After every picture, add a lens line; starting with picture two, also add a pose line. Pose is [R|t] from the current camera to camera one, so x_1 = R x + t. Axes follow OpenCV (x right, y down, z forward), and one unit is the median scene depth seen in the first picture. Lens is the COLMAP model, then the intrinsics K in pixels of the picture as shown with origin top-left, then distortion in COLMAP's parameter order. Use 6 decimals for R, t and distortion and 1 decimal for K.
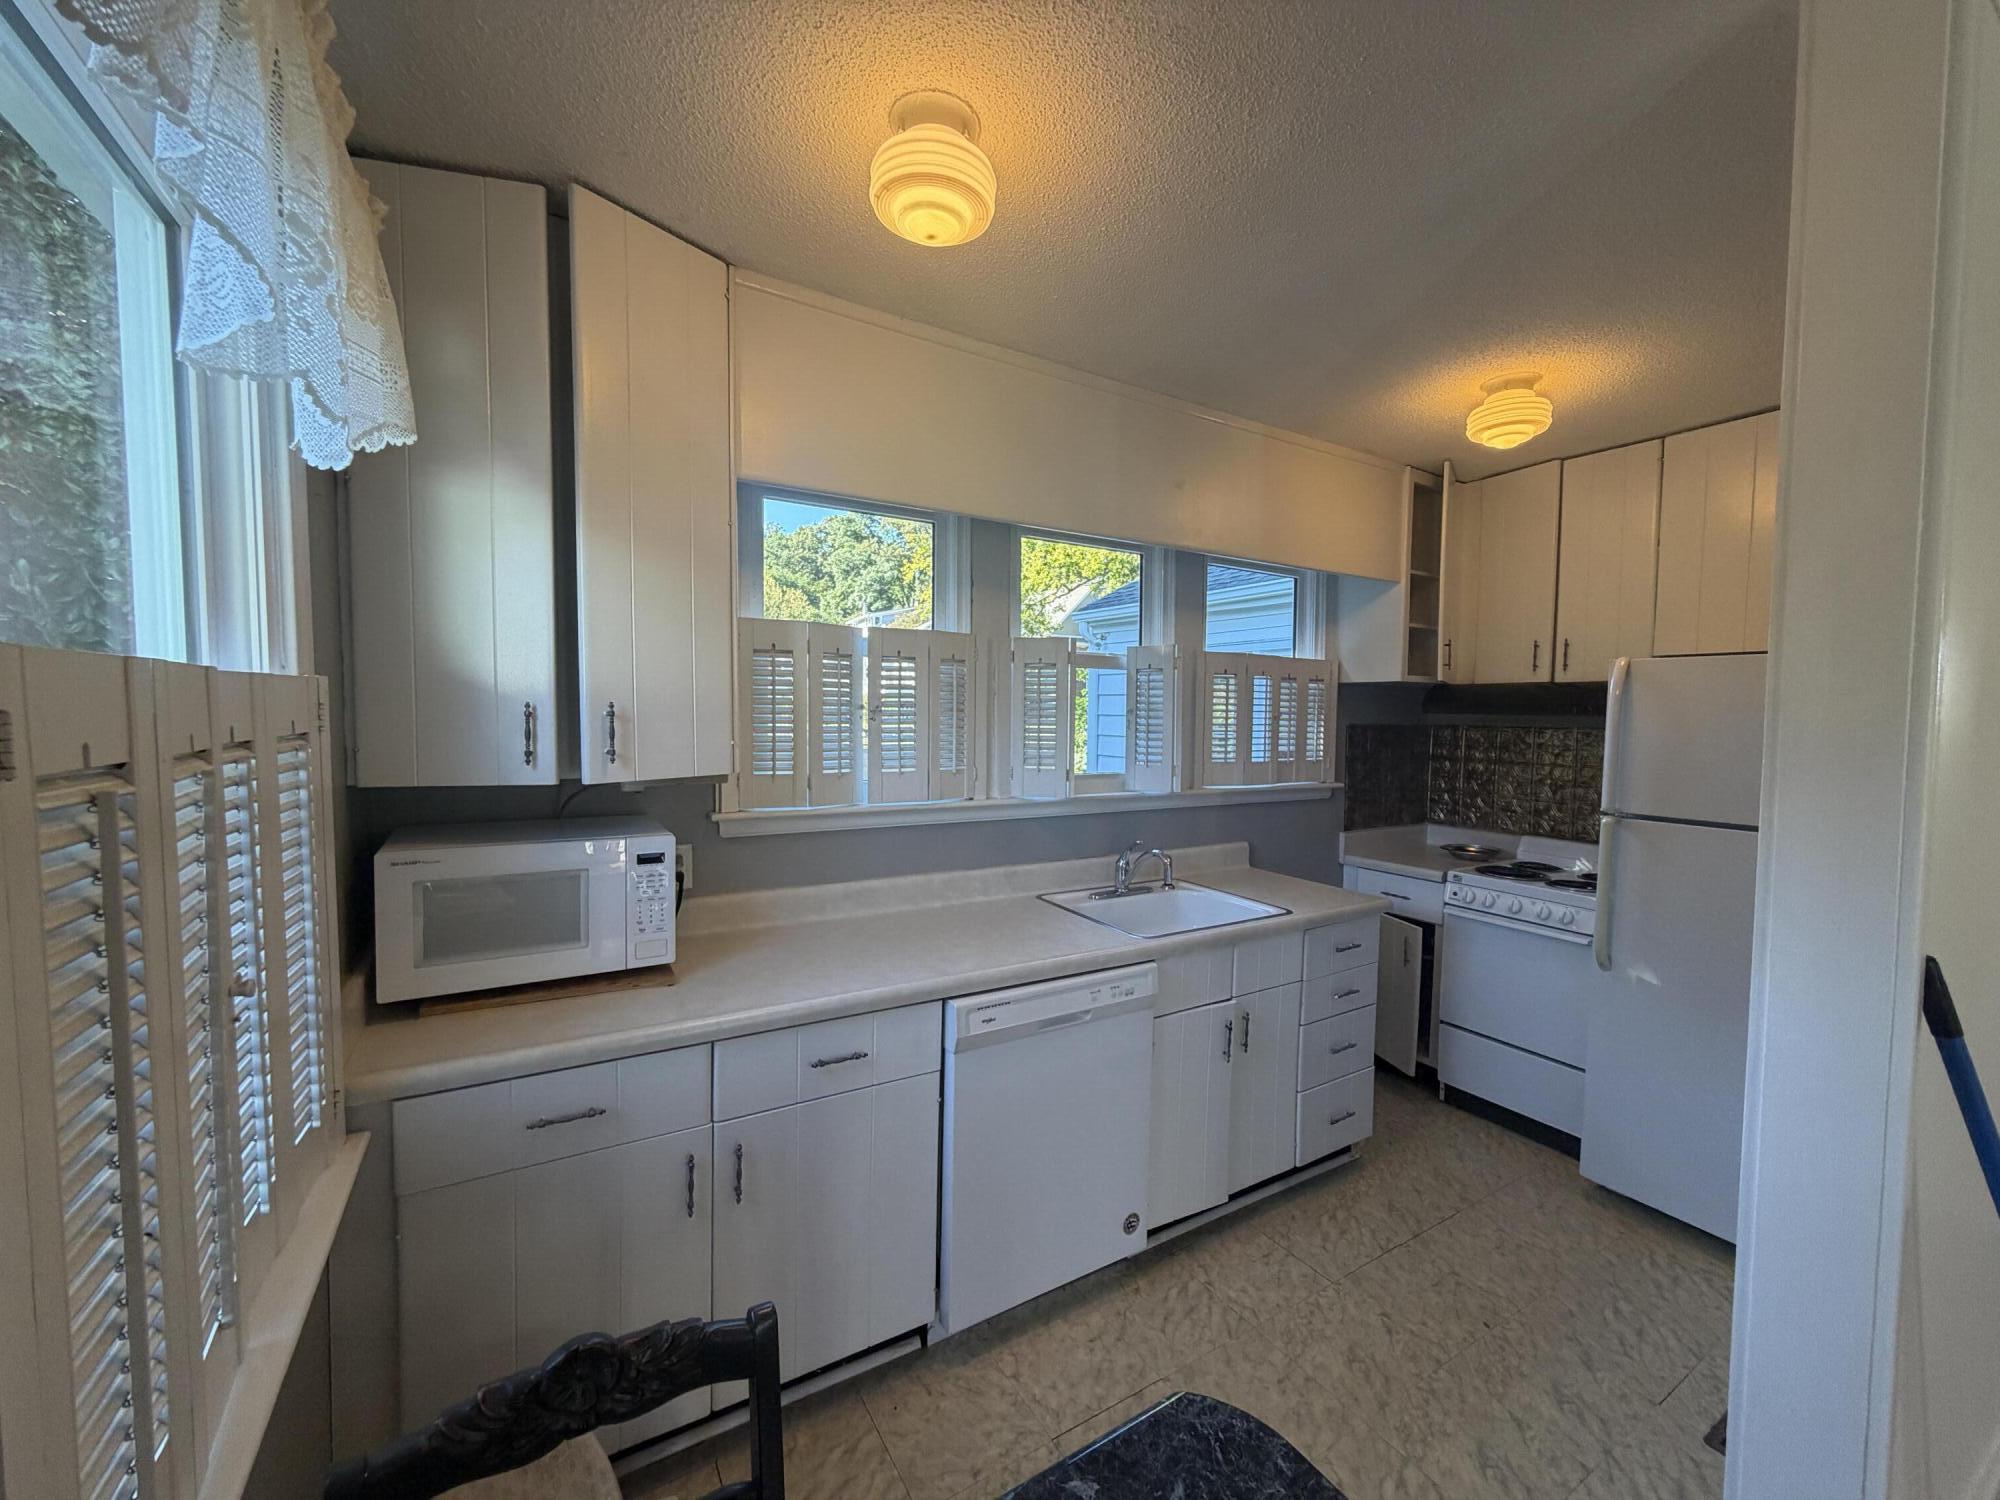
lens RADIAL K [[797.3, 0, 1005.6], [0, 797.3, 750.1], [0, 0, 1]] dist [0.004556, 0.000252]
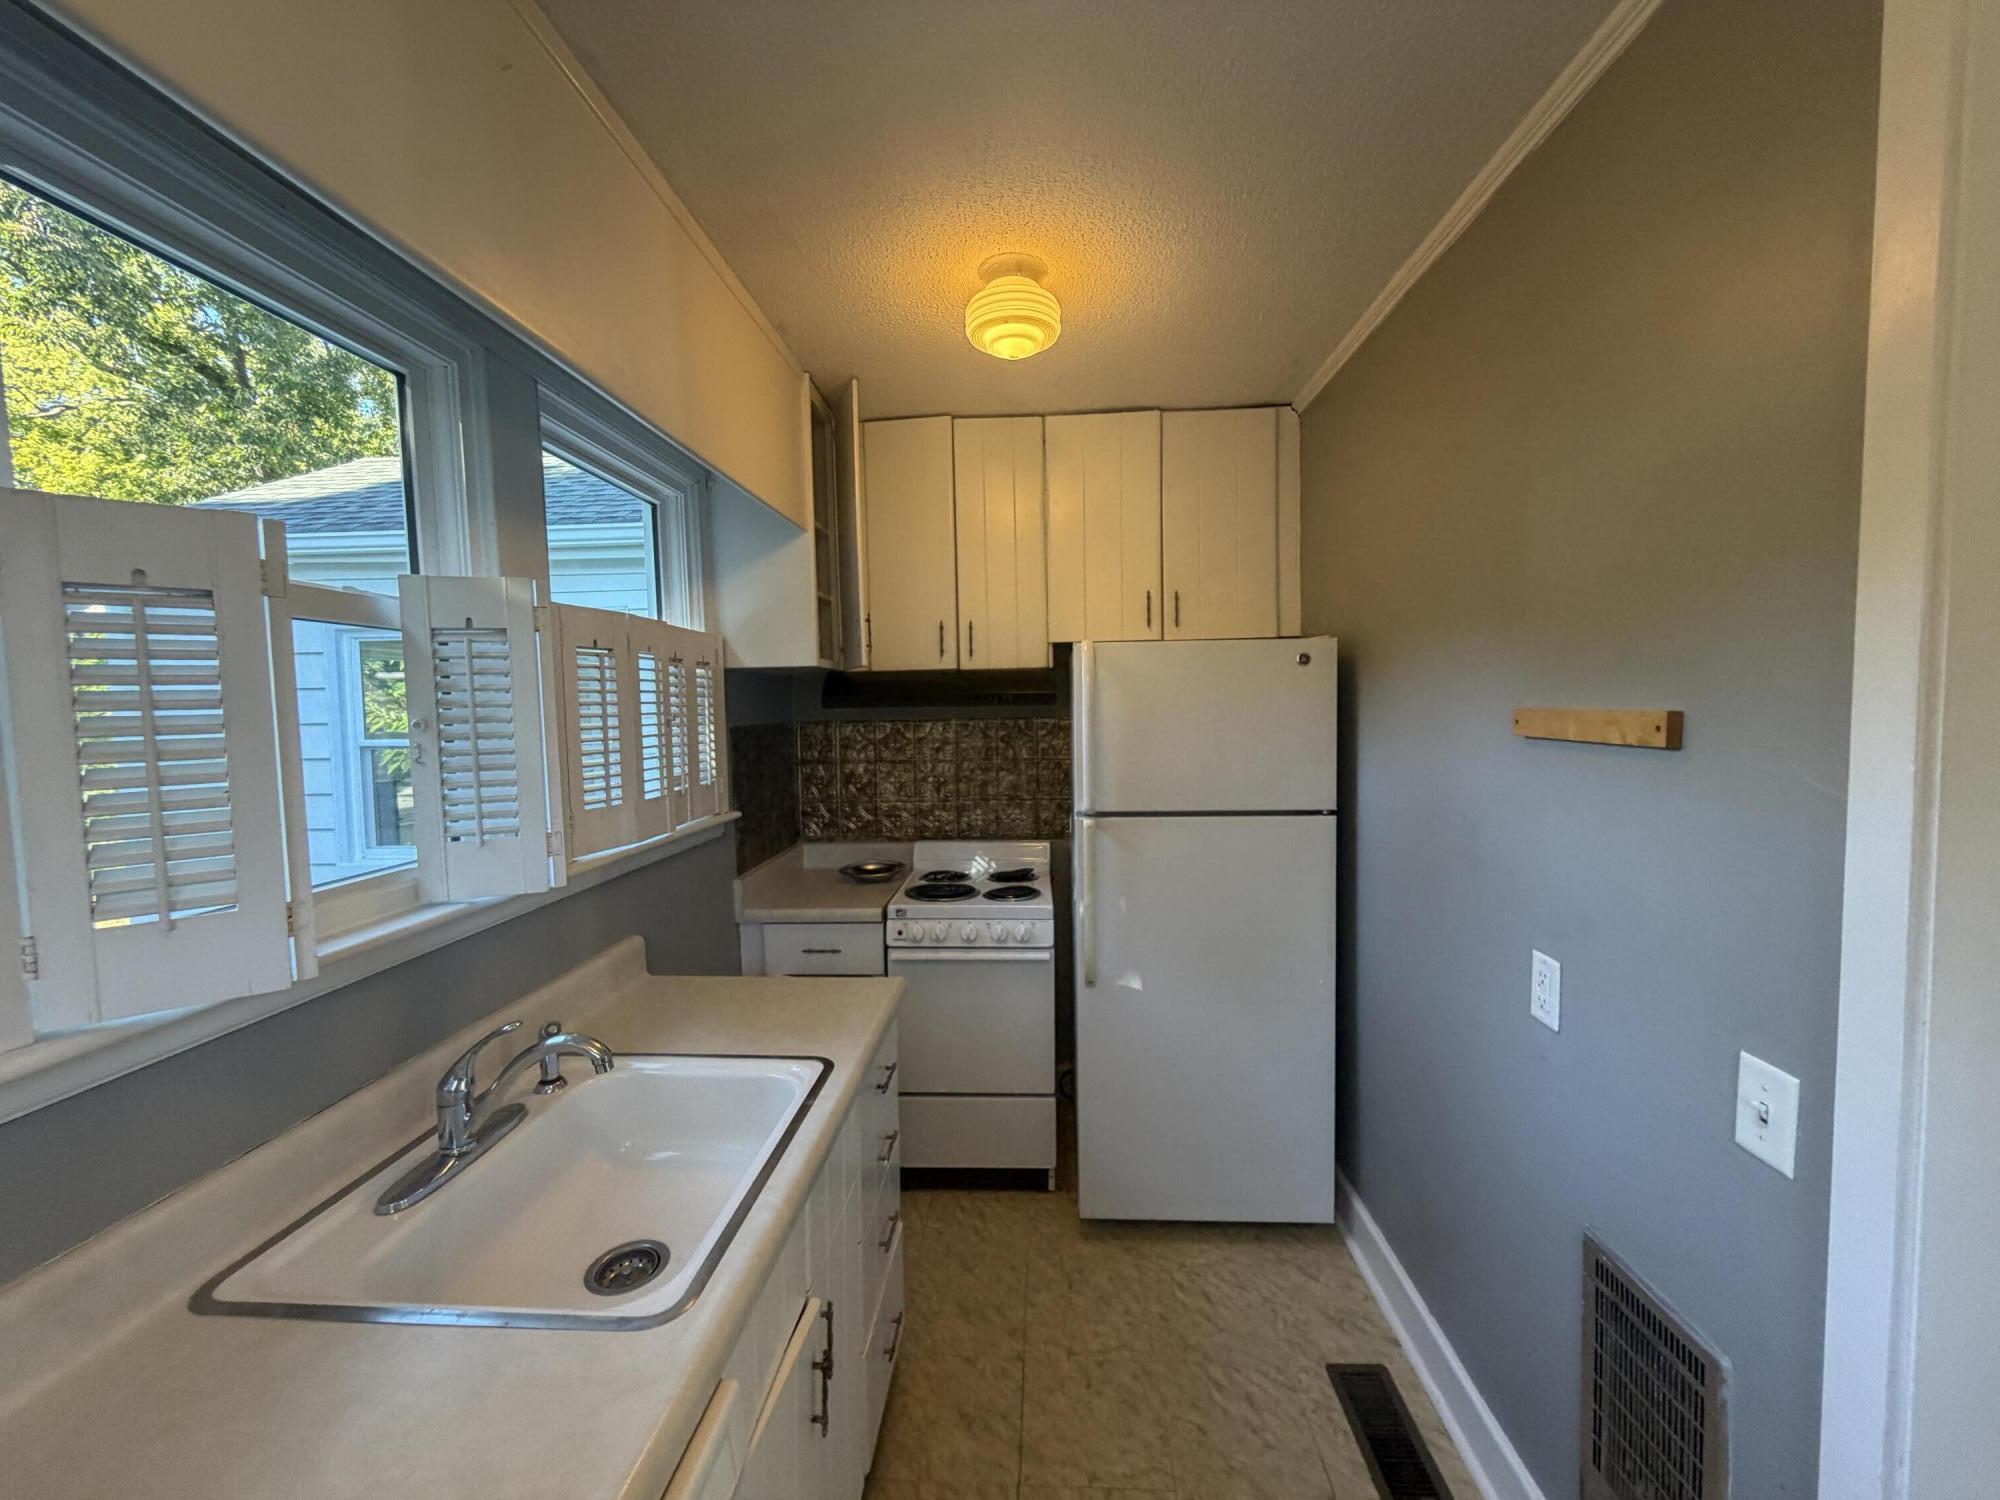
lens RADIAL K [[797.3, 0, 1005.6], [0, 797.3, 750.1], [0, 0, 1]] dist [0.004556, 0.000252]
pose [[0.559606, -0.073035, 0.825534, -0.023836], [0.065219, 0.996901, 0.043986, -0.029009], [-0.826189, 0.029226, 0.562635, 0.427987]]
